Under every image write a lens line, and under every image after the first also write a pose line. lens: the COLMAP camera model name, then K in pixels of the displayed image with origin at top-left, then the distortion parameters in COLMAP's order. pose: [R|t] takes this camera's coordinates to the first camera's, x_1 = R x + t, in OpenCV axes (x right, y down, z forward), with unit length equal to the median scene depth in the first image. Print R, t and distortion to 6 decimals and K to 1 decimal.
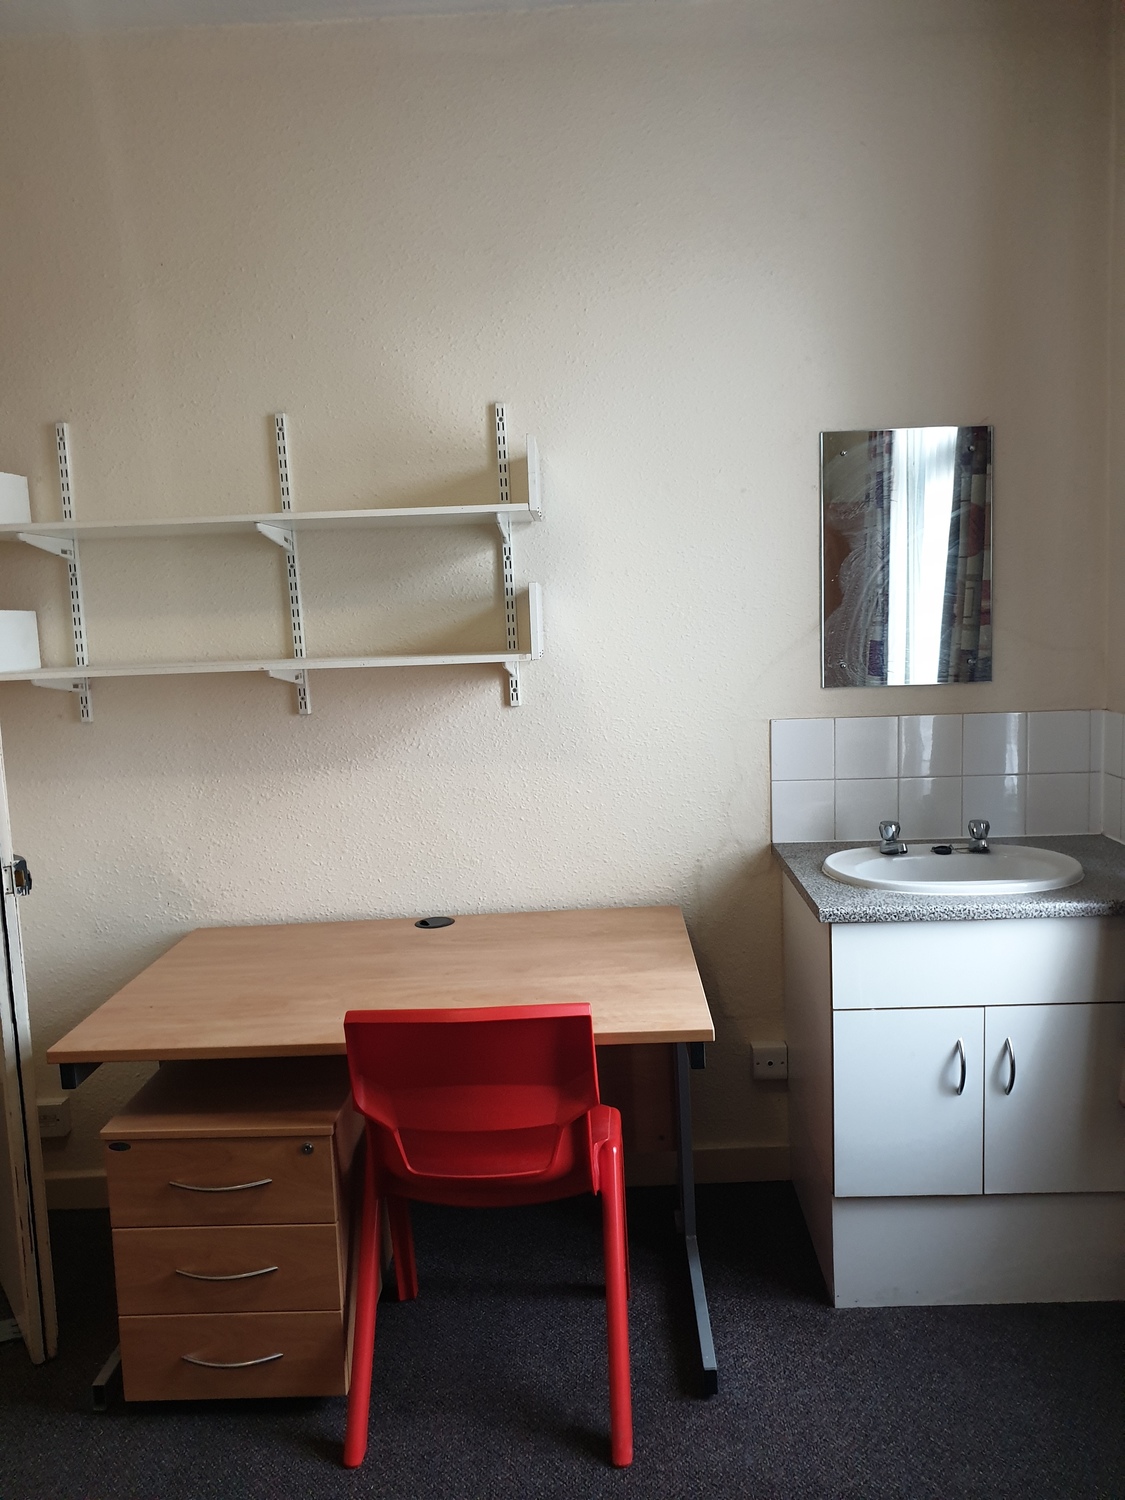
lens RADIAL K [[1144.6, 0, 561.1], [0, 1144.6, 742.1], [0, 0, 1]] dist [0.013779, -0.015709]
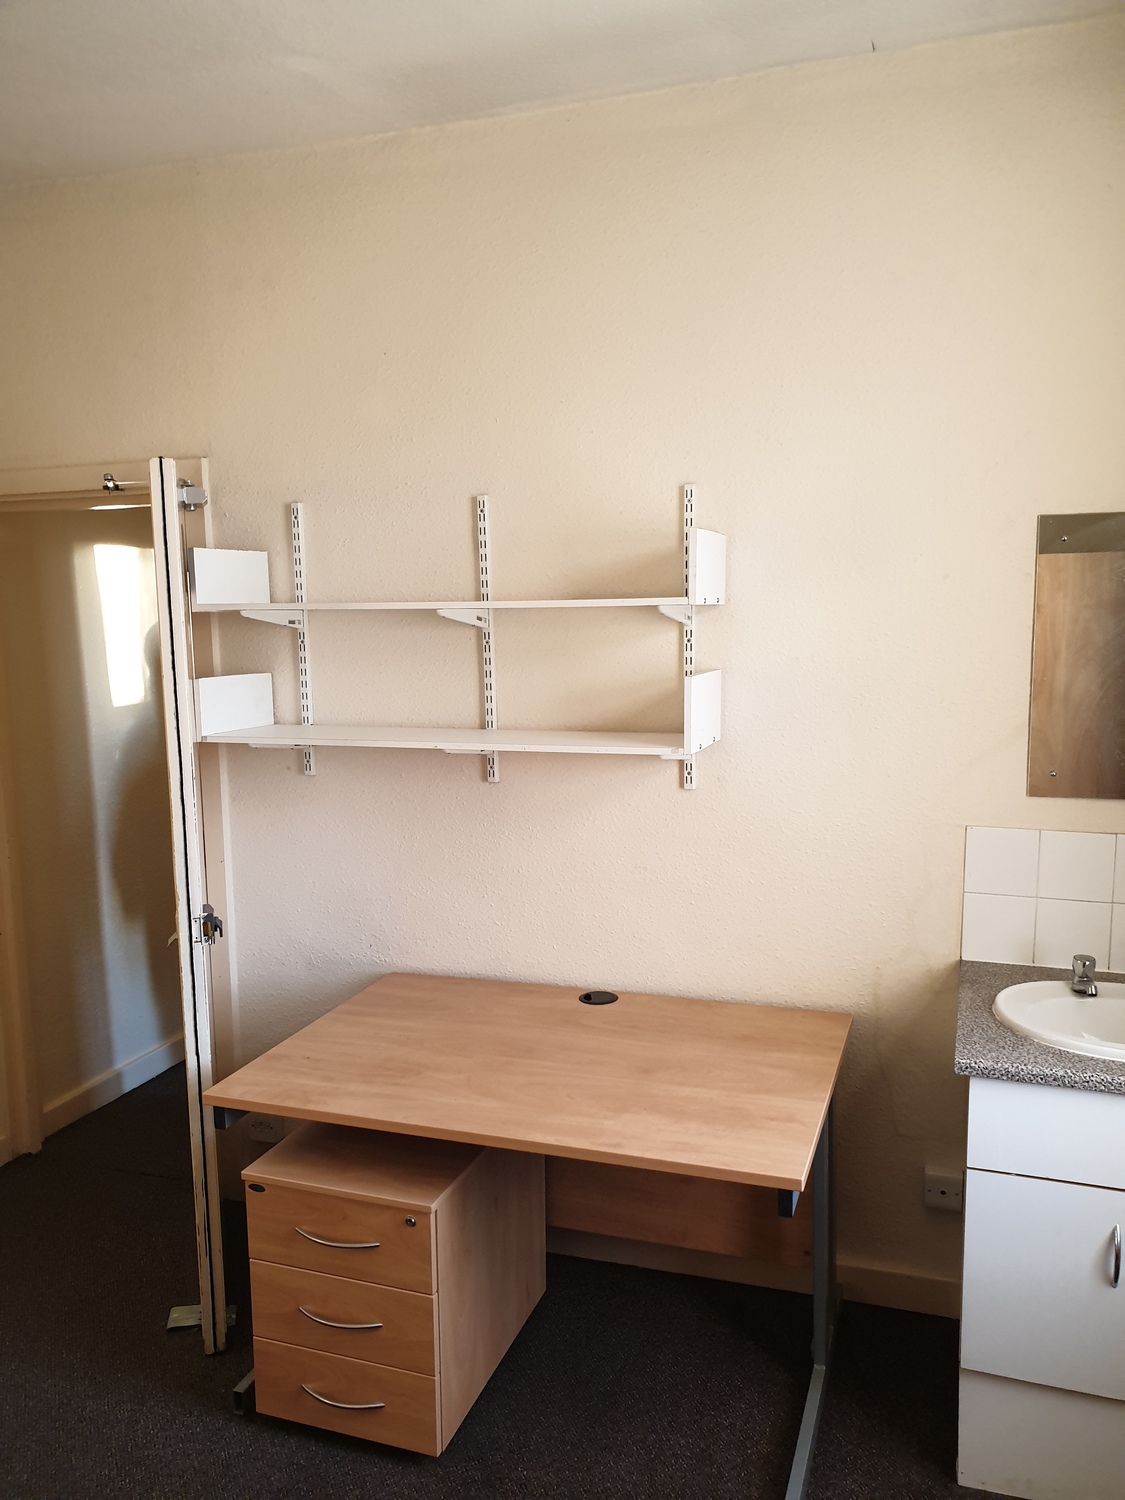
lens RADIAL K [[1144.6, 0, 564.3], [0, 1144.6, 758.8], [0, 0, 1]] dist [0.013779, -0.015709]
pose [[0.952050, 0.064876, -0.298985, 0.157605], [-0.058745, 0.997838, 0.029459, -0.086007], [0.300250, -0.010482, 0.953803, 0.030596]]
